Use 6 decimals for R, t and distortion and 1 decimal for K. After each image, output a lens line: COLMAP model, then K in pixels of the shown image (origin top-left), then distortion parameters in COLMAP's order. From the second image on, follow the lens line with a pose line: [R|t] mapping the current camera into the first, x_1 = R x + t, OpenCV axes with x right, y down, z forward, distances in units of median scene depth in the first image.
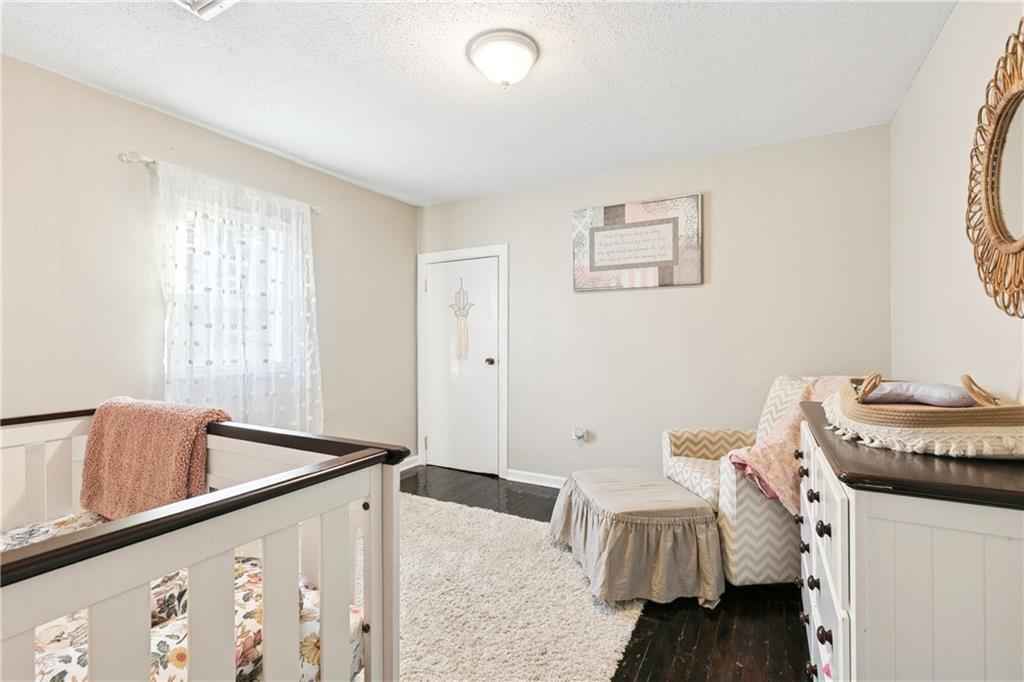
lens RADIAL K [[465.1, 0, 511.1], [0, 465.1, 339.3], [0, 0, 1]] dist [-0.002188, -0.000113]
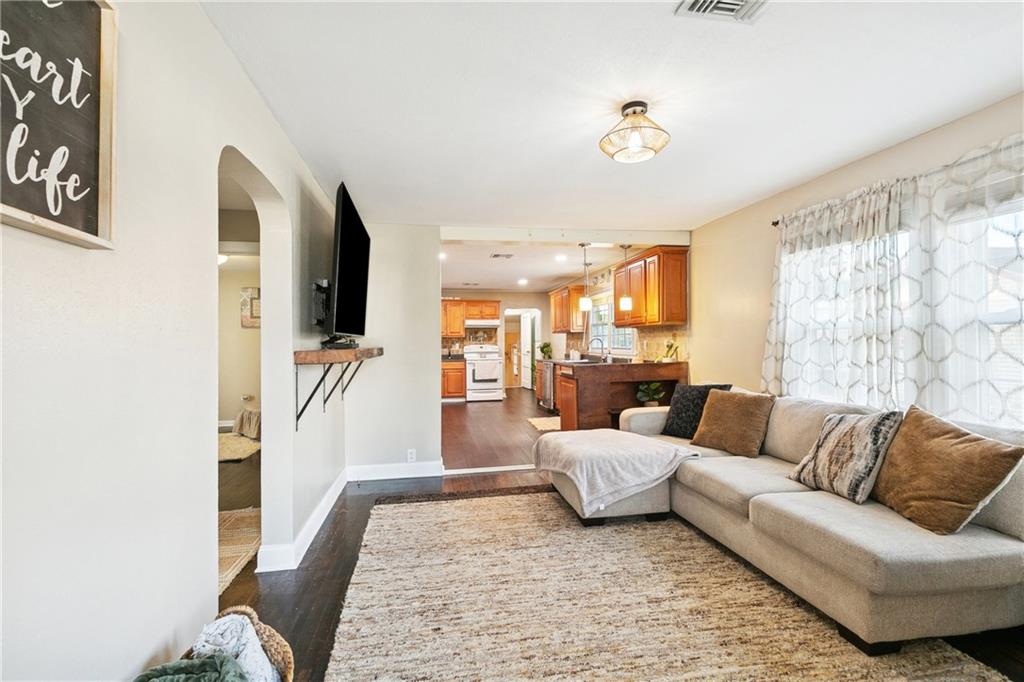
lens RADIAL K [[465.1, 0, 509.9], [0, 465.1, 341.5], [0, 0, 1]] dist [-0.002188, -0.000113]
pose [[0.776466, -0.004119, 0.630146, -0.245543], [0.005962, 0.999982, -0.000810, -0.032185], [-0.630131, 0.004386, 0.776476, -1.375817]]
